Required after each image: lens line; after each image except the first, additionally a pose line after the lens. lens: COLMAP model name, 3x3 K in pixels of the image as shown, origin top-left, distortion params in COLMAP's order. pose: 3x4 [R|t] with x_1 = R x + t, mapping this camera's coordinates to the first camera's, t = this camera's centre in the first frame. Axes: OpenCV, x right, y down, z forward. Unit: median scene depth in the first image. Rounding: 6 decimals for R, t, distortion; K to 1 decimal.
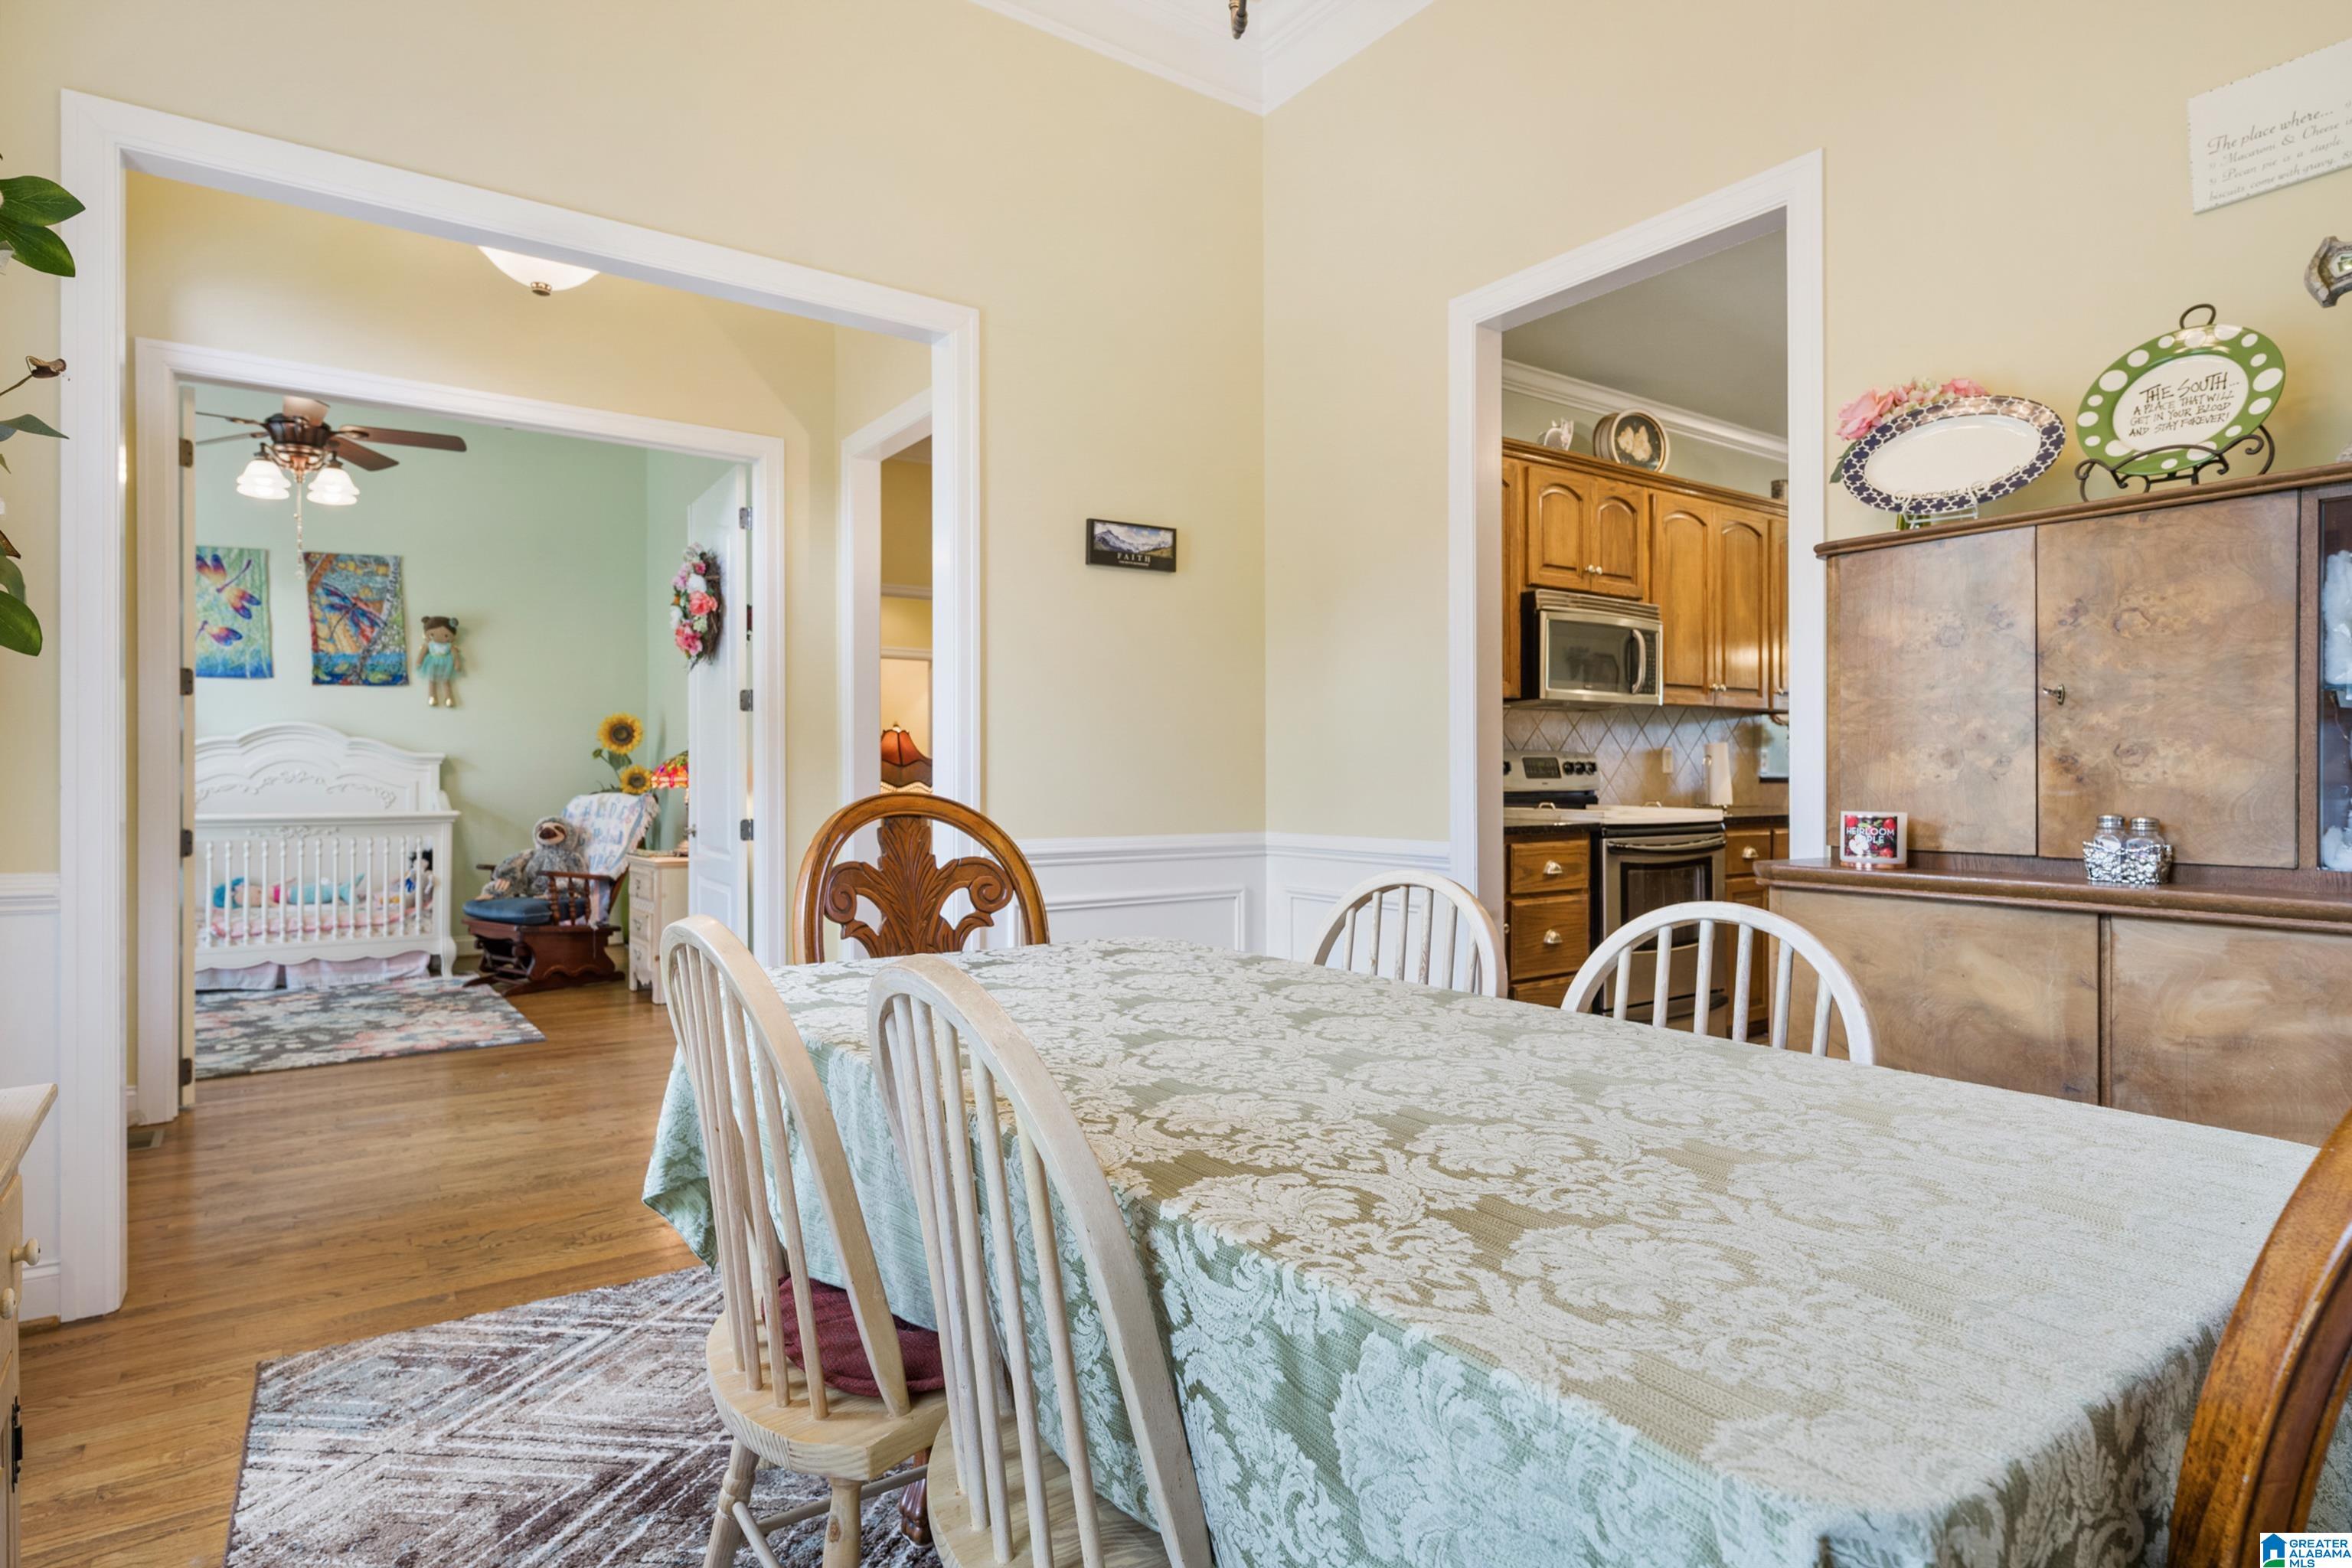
lens RADIAL K [[1268.3, 0, 1196.5], [0, 1268.3, 765.9], [0, 0, 1]] dist [0.001120, -0.002116]
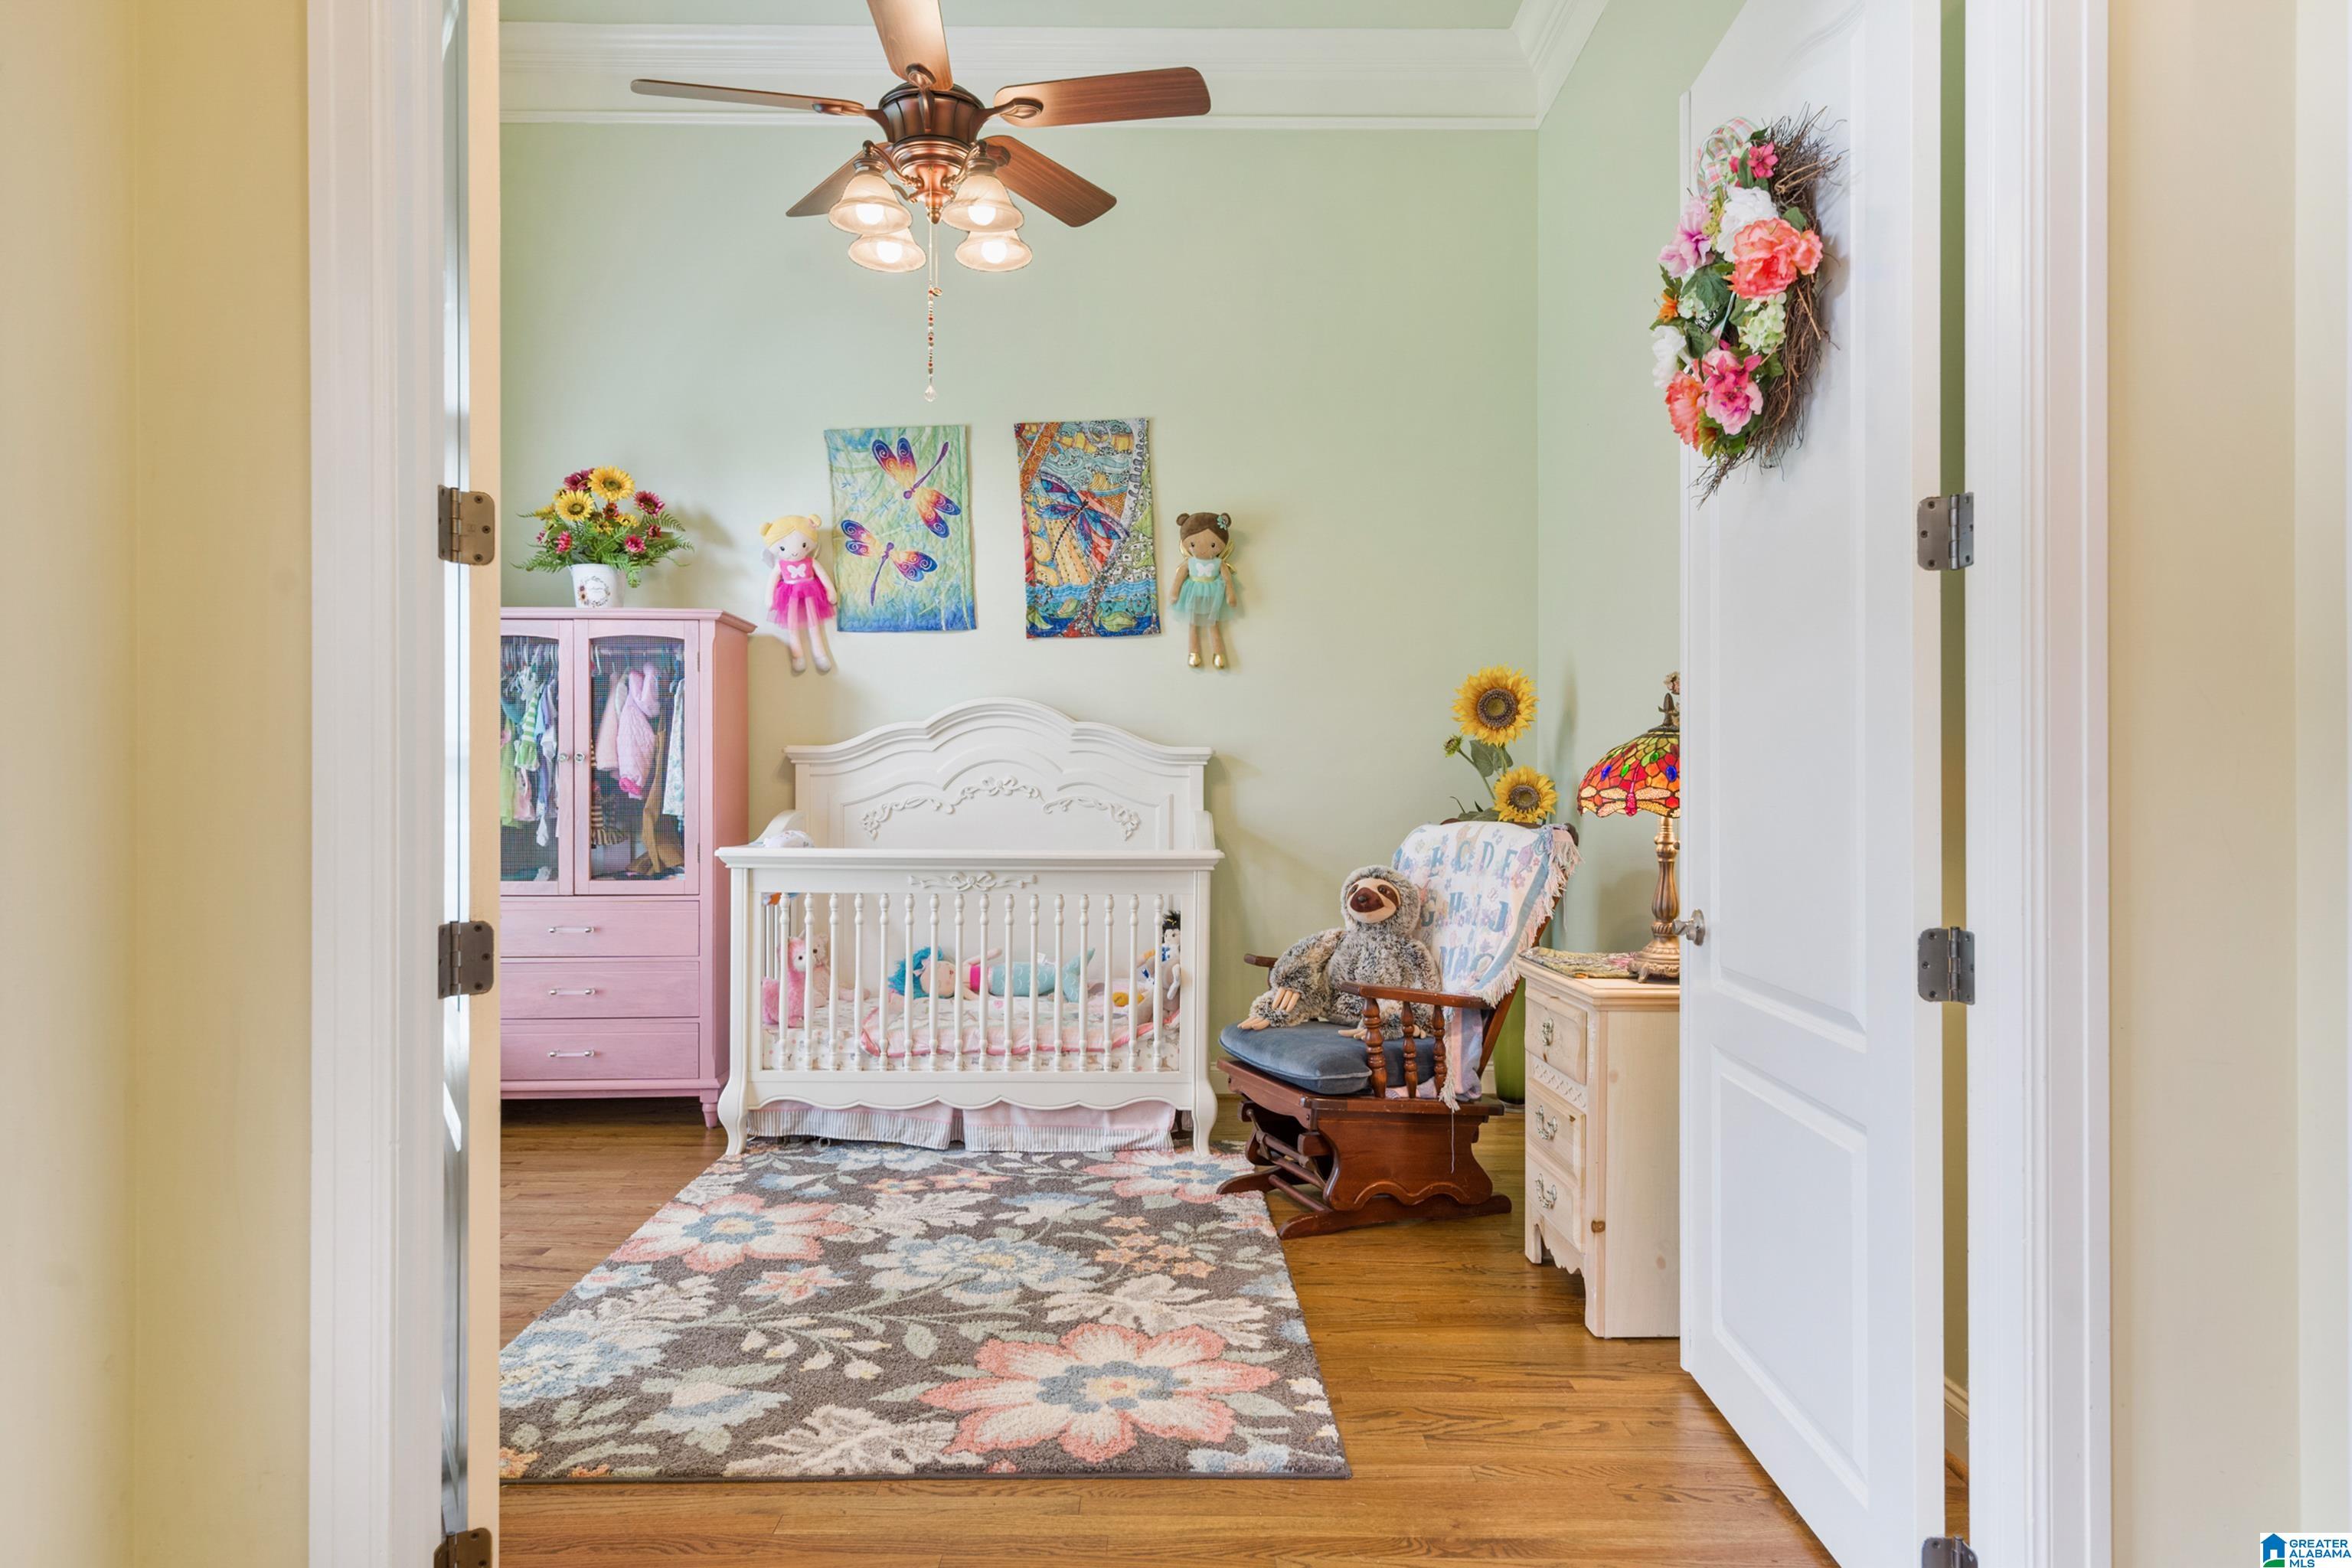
lens RADIAL K [[1493.1, 0, 1162.5], [0, 1493.1, 792.6], [0, 0, 1]] dist [-0.002958, -0.000334]
pose [[0.813332, 0.004587, -0.581781, -0.232230], [-0.000515, 0.999974, 0.007163, 0.006229], [0.581799, -0.005526, 0.813314, 0.470362]]
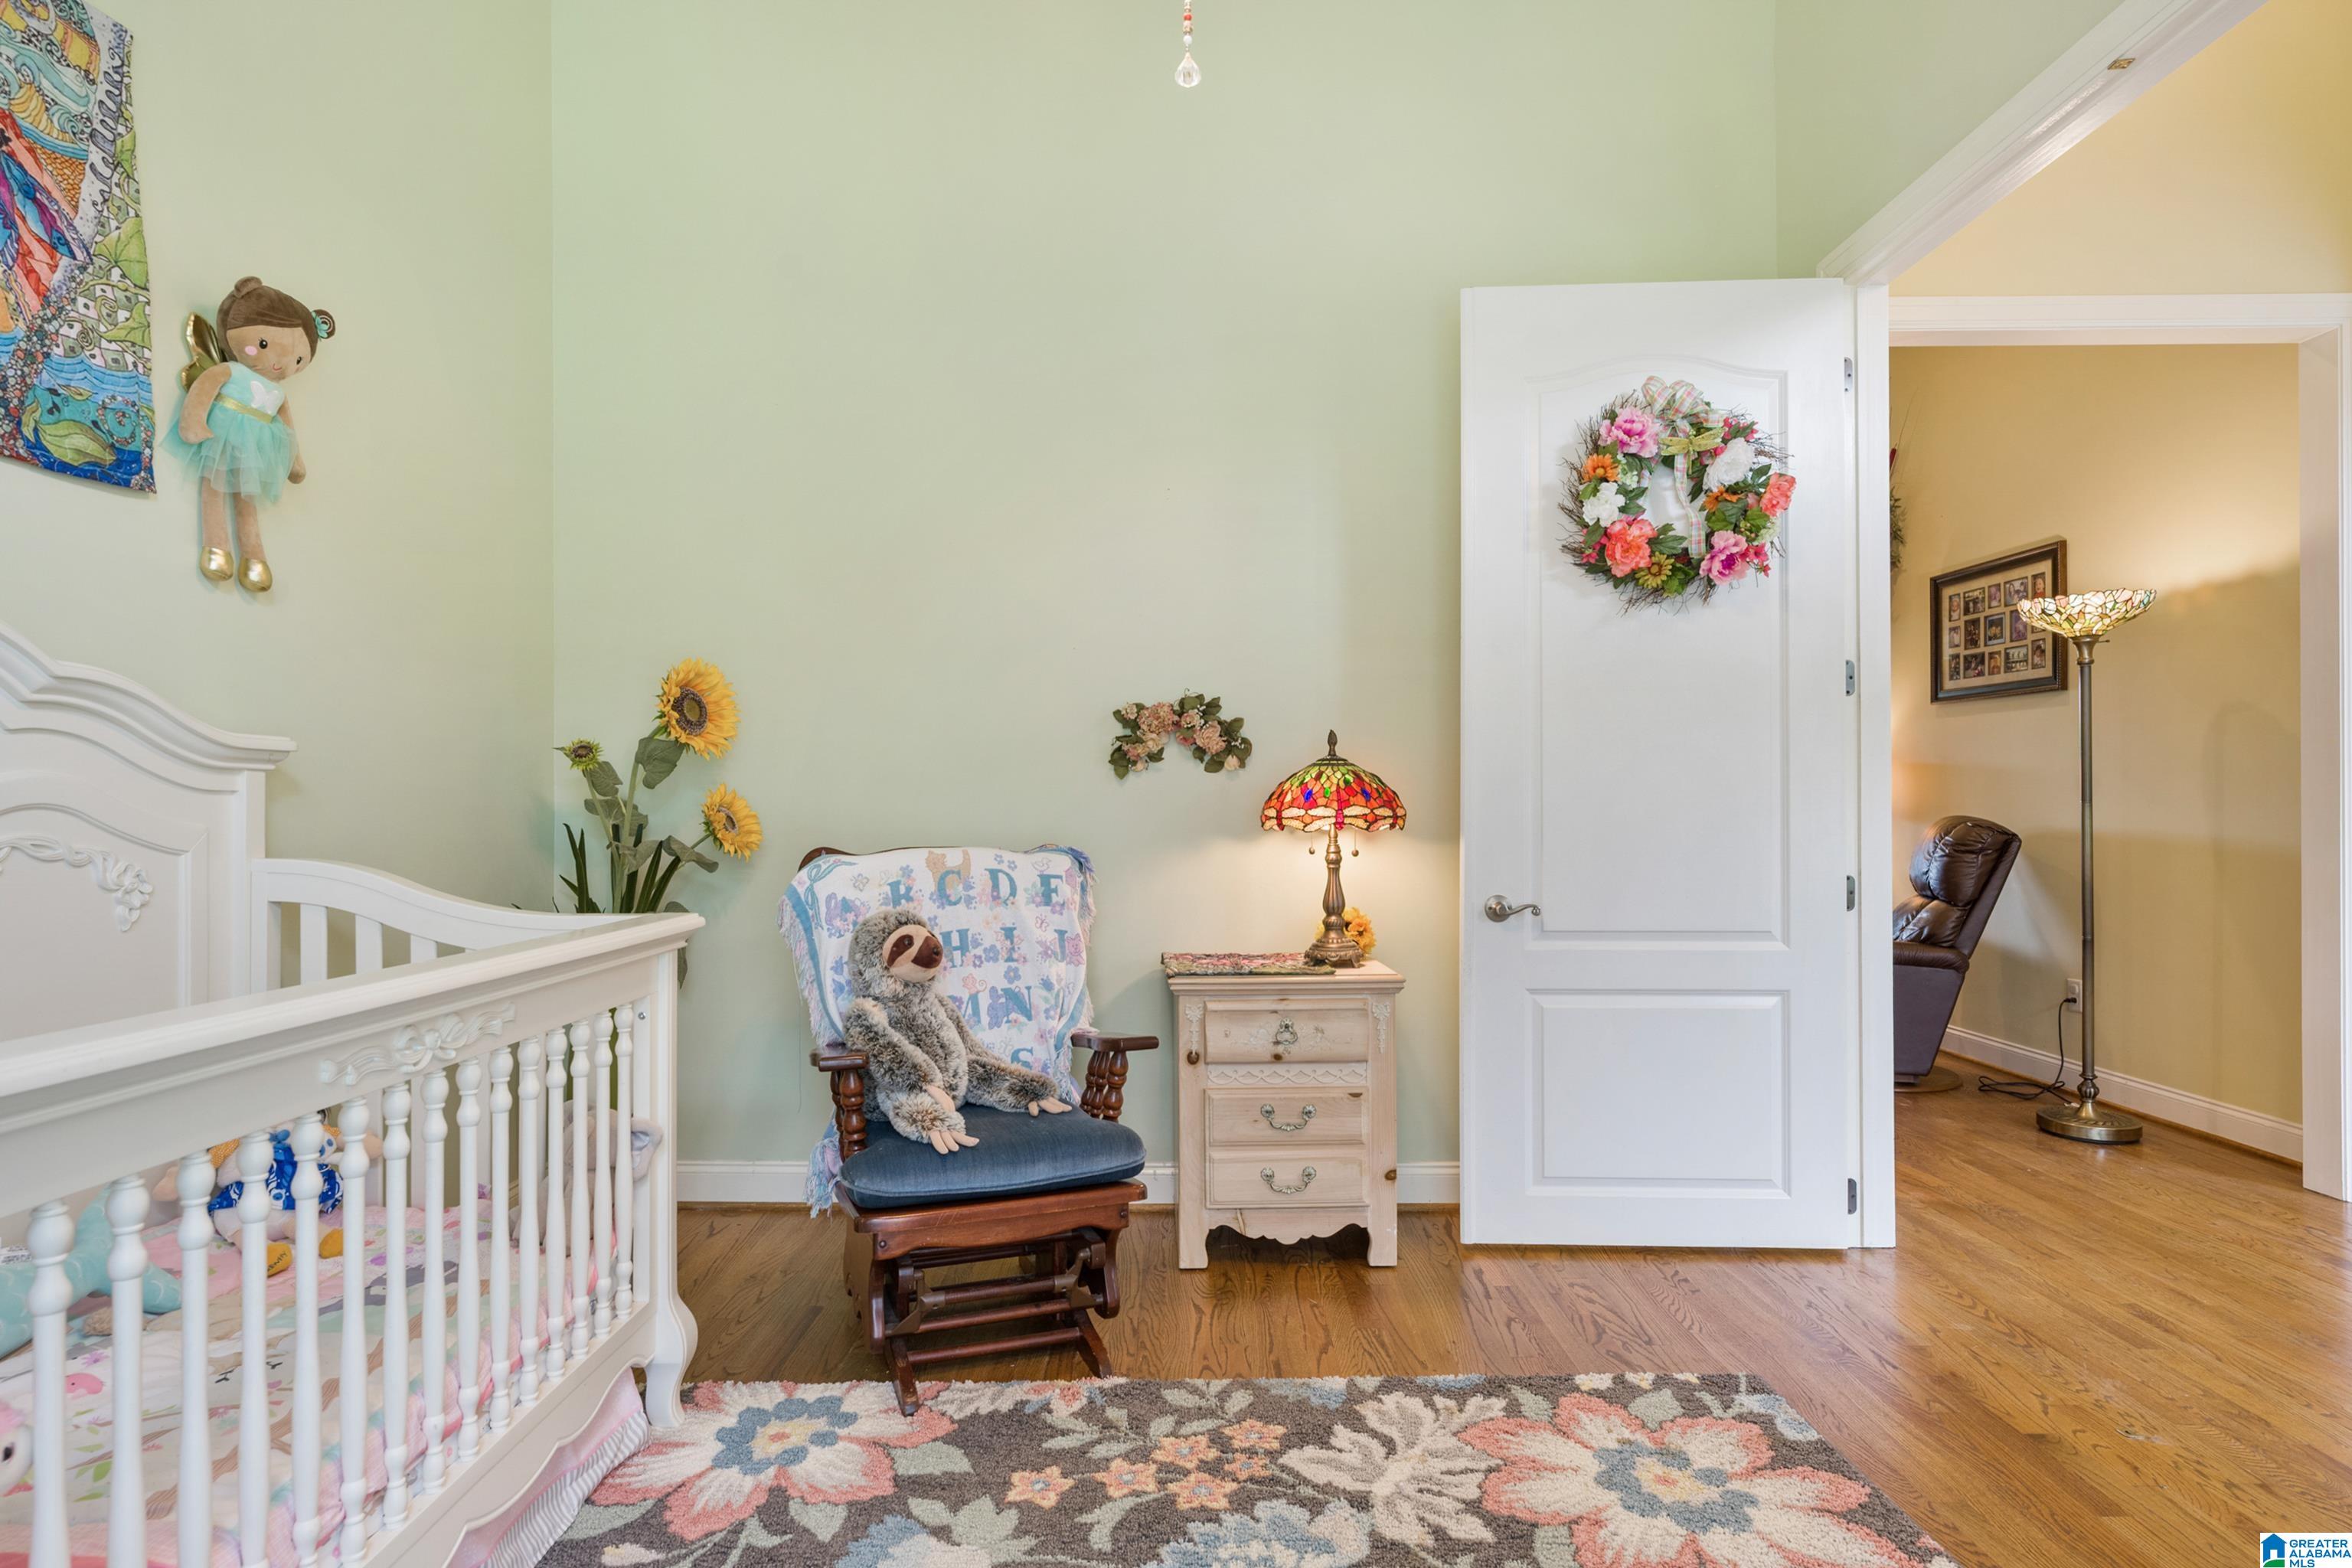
lens RADIAL K [[1233.5, 0, 1171.3], [0, 1233.5, 798.4], [0, 0, 1]] dist [-0.001207, 0.000396]
pose [[0.579292, 0.002496, 0.815116, -0.779141], [0.001498, 0.999990, -0.004126, 0.006650], [-0.815119, 0.003611, 0.579283, 0.712126]]
